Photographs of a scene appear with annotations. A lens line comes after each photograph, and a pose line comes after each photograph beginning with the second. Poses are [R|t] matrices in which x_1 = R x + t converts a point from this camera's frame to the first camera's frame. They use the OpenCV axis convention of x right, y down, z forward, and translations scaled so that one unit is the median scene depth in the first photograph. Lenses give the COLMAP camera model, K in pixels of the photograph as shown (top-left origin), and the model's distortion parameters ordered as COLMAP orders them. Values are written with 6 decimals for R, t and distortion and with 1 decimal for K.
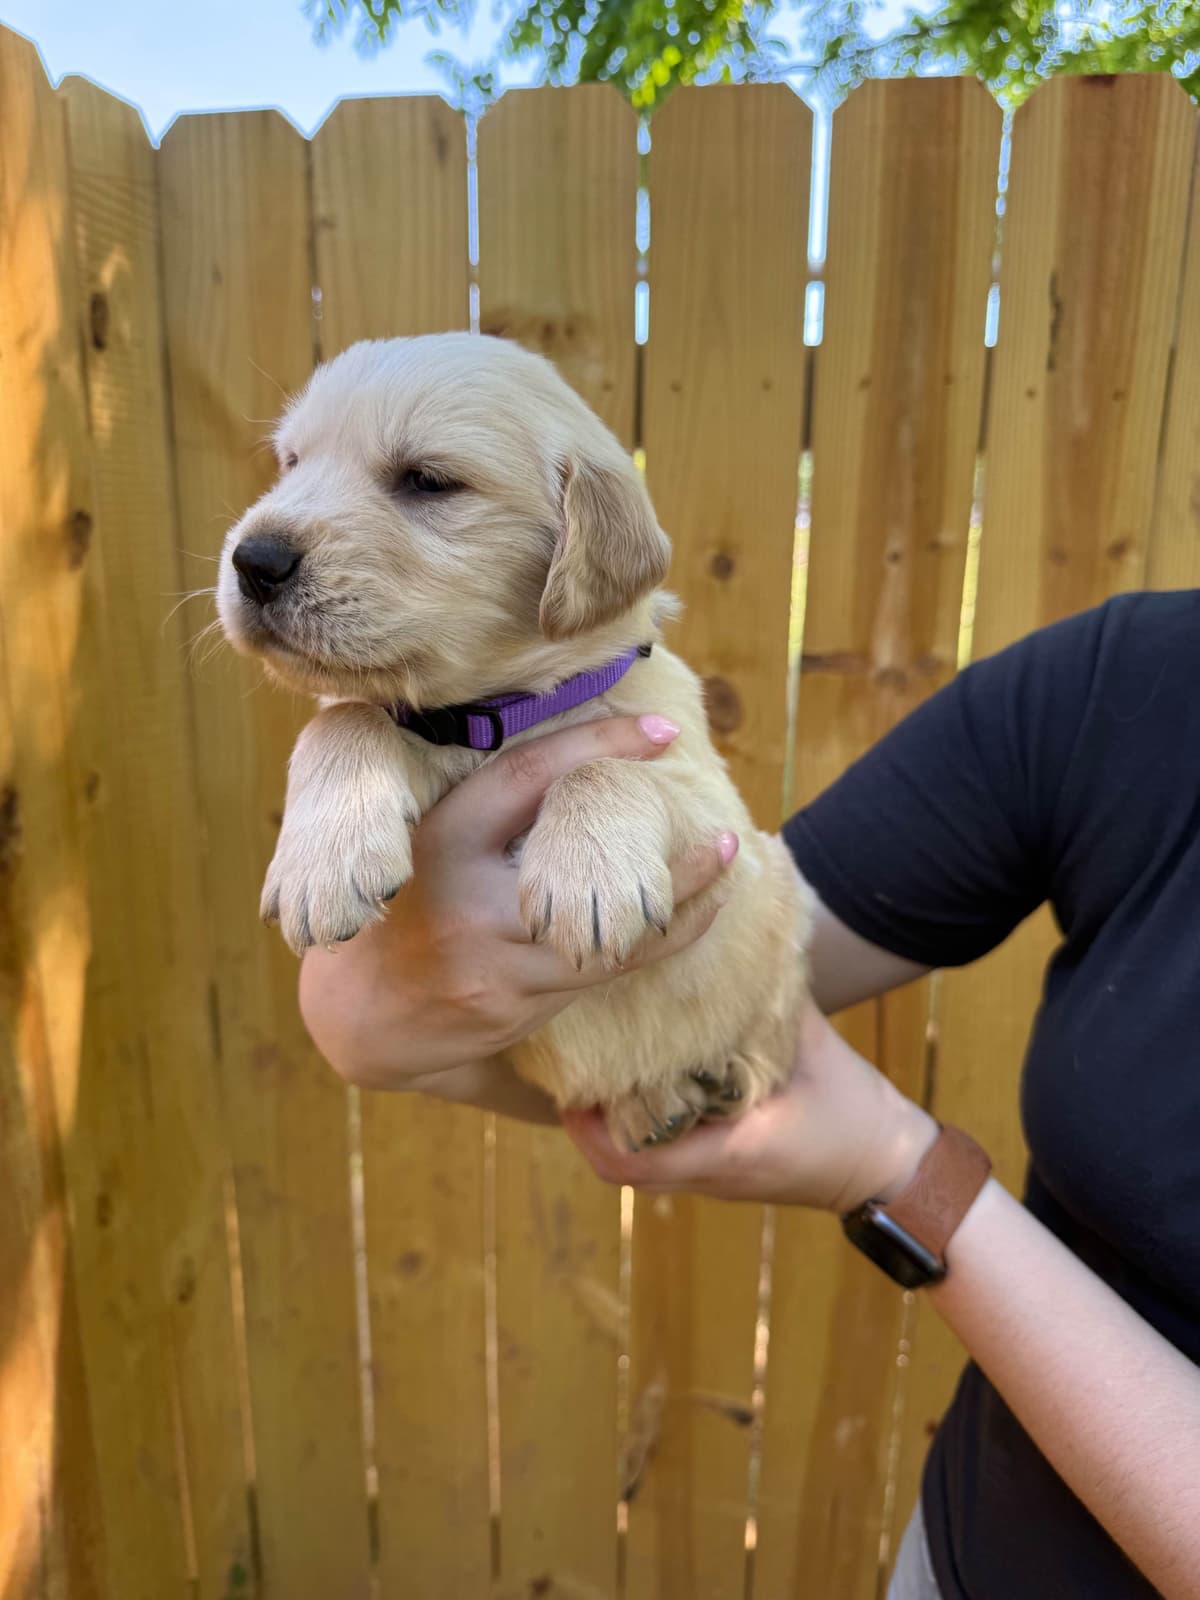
lens RADIAL K [[1082.3, 0, 567.3], [0, 1082.3, 785.1], [0, 0, 1]] dist [-0.015832, -0.005134]
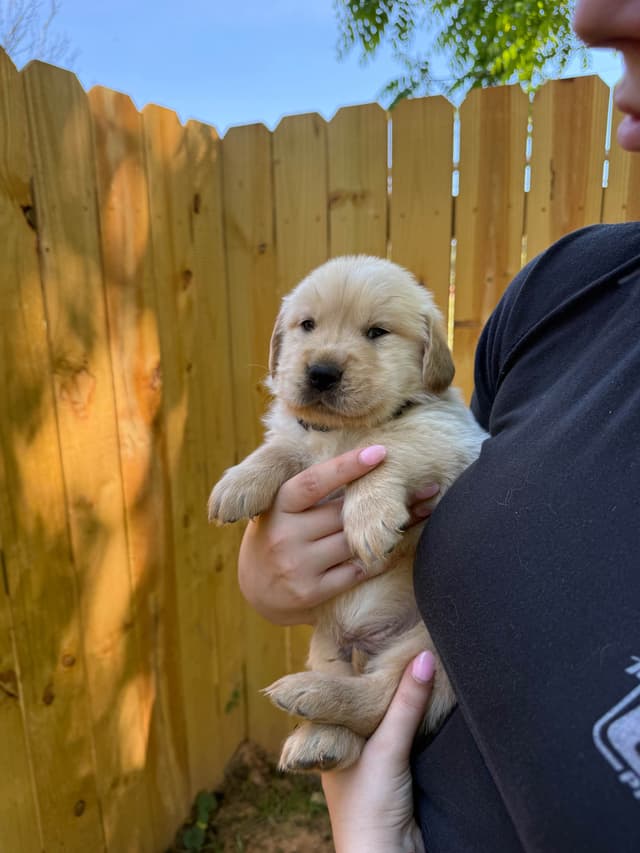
lens RADIAL K [[577.0, 0, 327.7], [0, 577.0, 431.4], [0, 0, 1]] dist [-0.015832, -0.005134]
pose [[0.963190, 0.041257, -0.265636, 0.313122], [-0.044883, 0.998963, -0.007593, 0.159518], [0.265047, 0.019236, 0.964044, -0.349782]]
